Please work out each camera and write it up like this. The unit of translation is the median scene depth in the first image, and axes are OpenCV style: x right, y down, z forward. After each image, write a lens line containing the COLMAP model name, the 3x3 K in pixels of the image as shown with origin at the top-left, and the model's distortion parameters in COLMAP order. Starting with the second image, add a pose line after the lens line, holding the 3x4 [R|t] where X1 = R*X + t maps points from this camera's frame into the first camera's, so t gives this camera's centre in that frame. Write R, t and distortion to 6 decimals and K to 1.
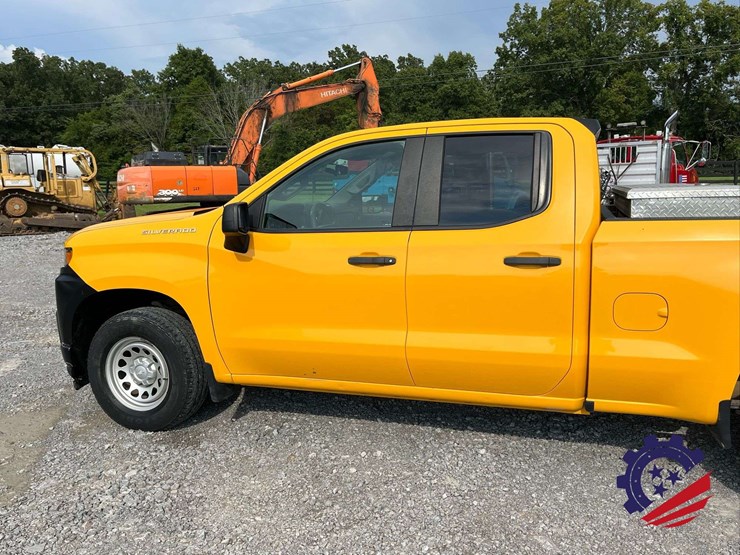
lens RADIAL K [[628.0, 0, 371.2], [0, 628.0, 279.7], [0, 0, 1]] dist [0.043835, -0.046360]
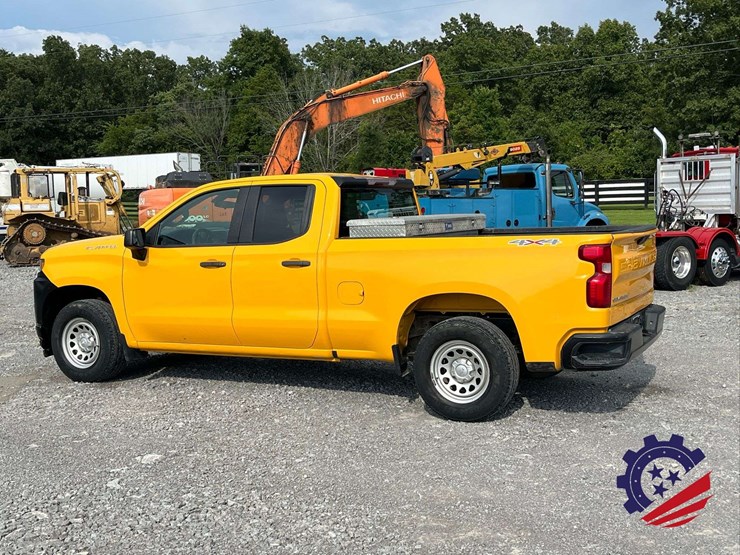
lens RADIAL K [[894.7, 0, 371.9], [0, 894.7, 286.4], [0, 0, 1]] dist [0.106481, -0.233992]
pose [[0.987202, 0.006711, -0.159332, 0.118900], [-0.015689, 0.998354, -0.055157, 0.022570], [0.158700, 0.056951, 0.985683, -0.183715]]
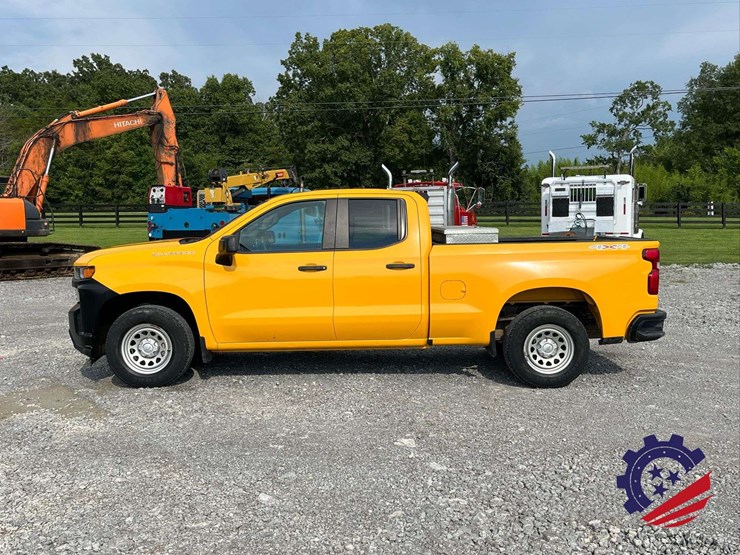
lens RADIAL K [[731.3, 0, 370.0], [0, 731.3, 277.5], [0, 0, 1]] dist [0.067435, -0.107811]
pose [[0.946945, -0.015610, 0.321017, -0.078612], [0.038337, 0.997175, -0.064598, 0.020909], [-0.319102, 0.073478, 0.944868, -0.153716]]
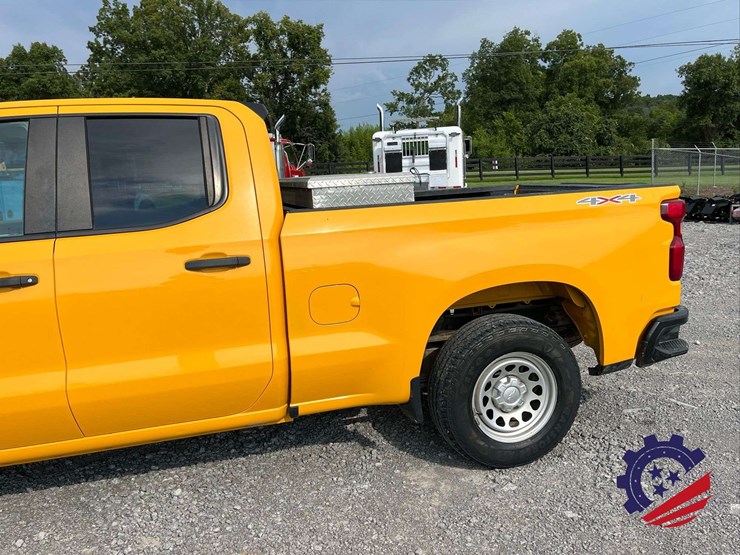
lens RADIAL K [[628.0, 0, 371.2], [0, 628.0, 279.7], [0, 0, 1]] dist [0.043835, -0.046360]
pose [[0.830524, -0.109474, 0.546118, -0.006779], [0.112557, 0.993253, 0.027931, -0.001009], [-0.545491, 0.038273, 0.837243, 0.022471]]
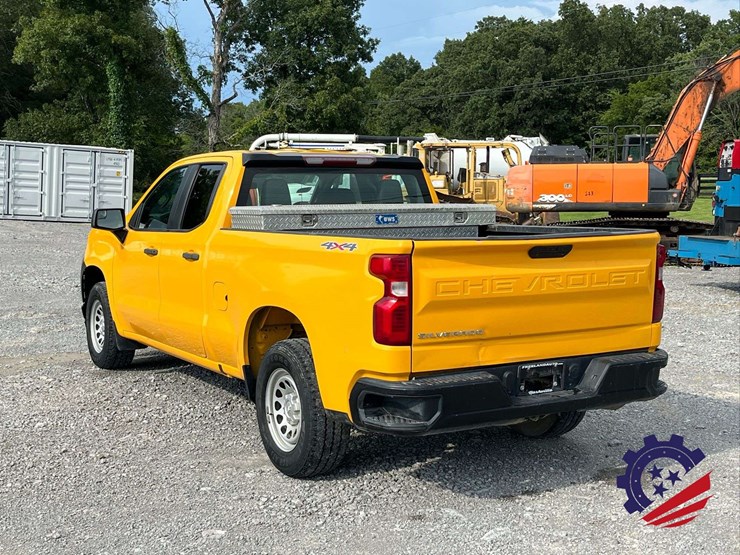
lens RADIAL K [[1007.5, 0, 370.0], [0, 1007.5, 277.5], [0, 0, 1]] dist [0.027771, -0.078279]
pose [[0.751602, 0.071714, -0.655707, 0.289542], [-0.108355, 0.993992, -0.015490, 0.001289], [0.650657, 0.082692, 0.754856, -0.060513]]
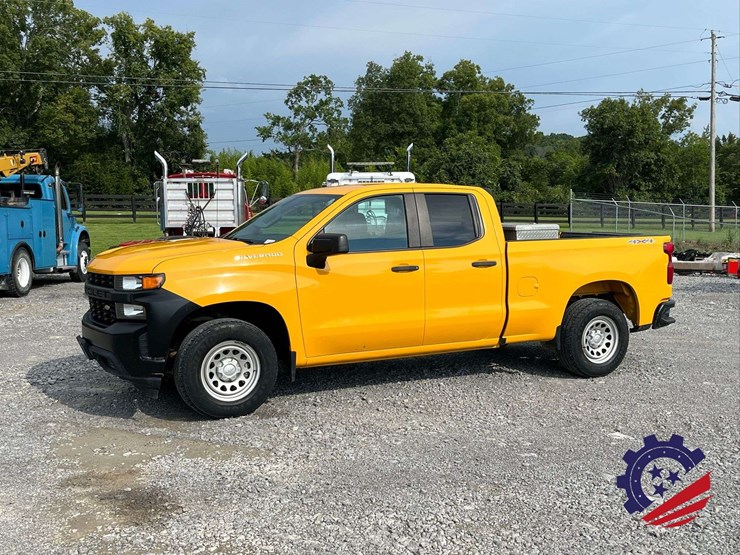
lens RADIAL K [[801.9, 0, 366.3], [0, 801.9, 279.5], [0, 0, 1]] dist [0.054606, -0.033797]
pose [[0.706465, -0.044674, 0.706336, -0.238867], [0.095776, 0.994860, -0.032871, 0.008724], [-0.701237, 0.090872, 0.707113, -0.060707]]
